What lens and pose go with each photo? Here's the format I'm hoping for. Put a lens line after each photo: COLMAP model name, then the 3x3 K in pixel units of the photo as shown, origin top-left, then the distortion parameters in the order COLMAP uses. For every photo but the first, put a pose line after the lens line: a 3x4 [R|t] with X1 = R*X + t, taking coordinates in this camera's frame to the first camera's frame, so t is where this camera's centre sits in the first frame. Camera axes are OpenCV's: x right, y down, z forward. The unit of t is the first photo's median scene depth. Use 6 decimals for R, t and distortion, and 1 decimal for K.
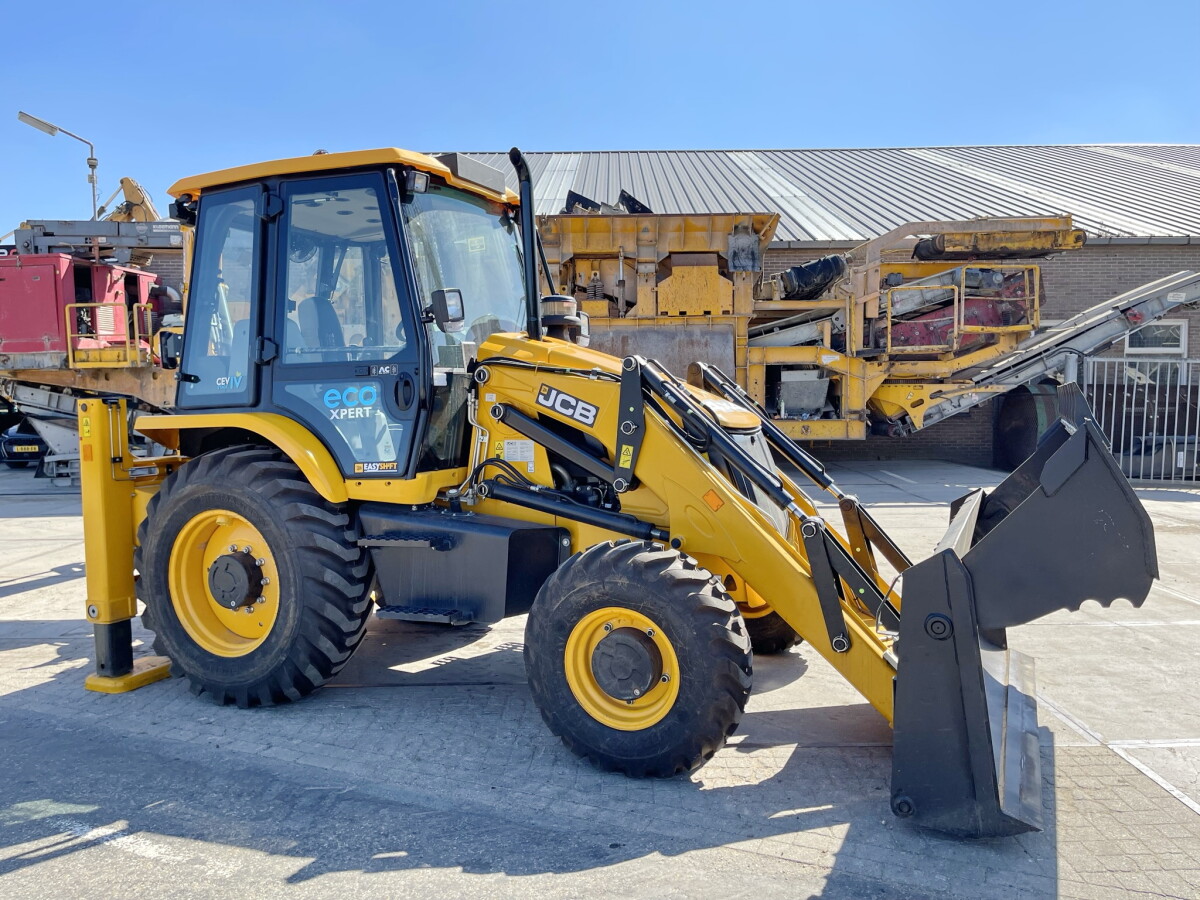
lens RADIAL K [[894.3, 0, 600.0], [0, 894.3, 450.0], [0, 0, 1]] dist [0.085449, -0.114376]
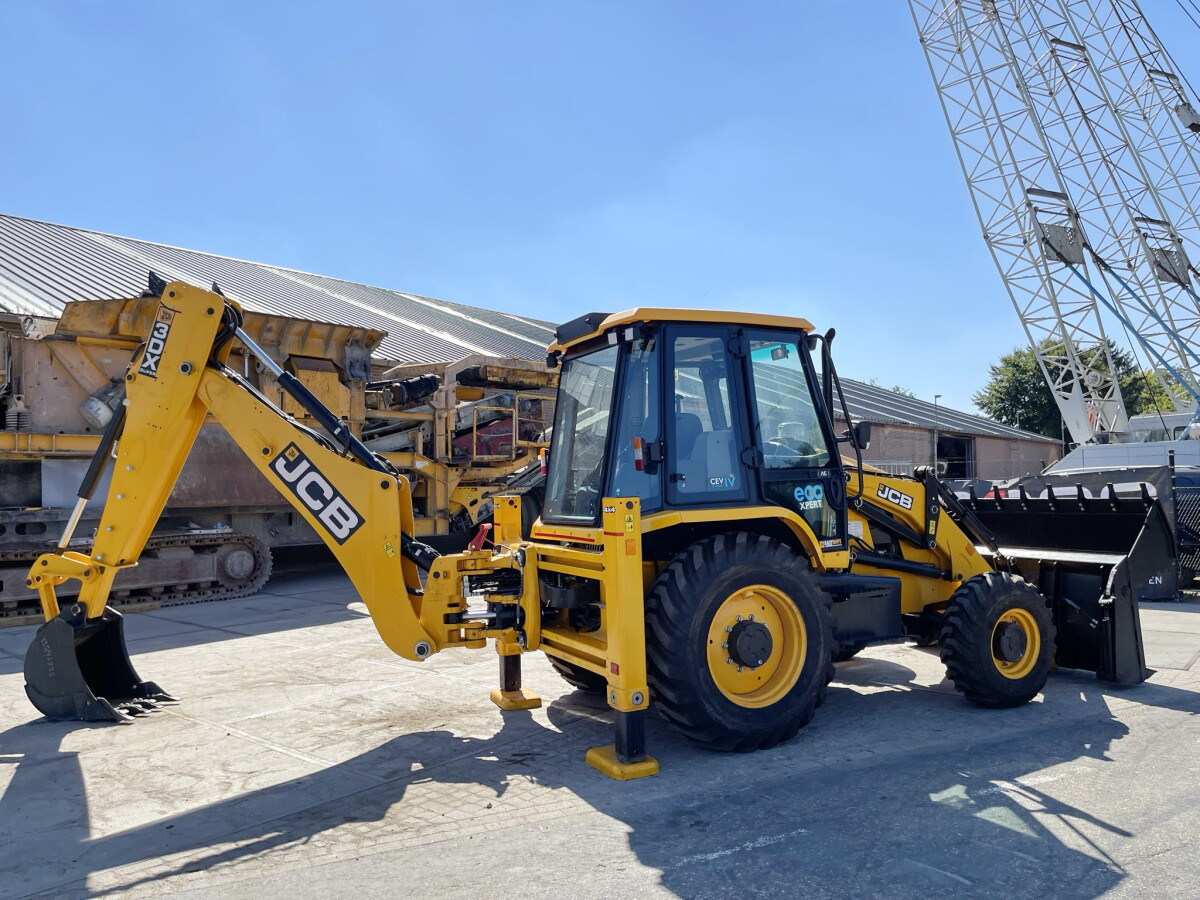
lens RADIAL K [[894.3, 0, 600.0], [0, 894.3, 450.0], [0, 0, 1]] dist [0.085449, -0.114376]
pose [[0.640511, 0.029878, 0.767368, -1.301256], [0.059076, 0.994365, -0.088026, -0.019020], [-0.765674, 0.101714, 0.635136, 0.314290]]
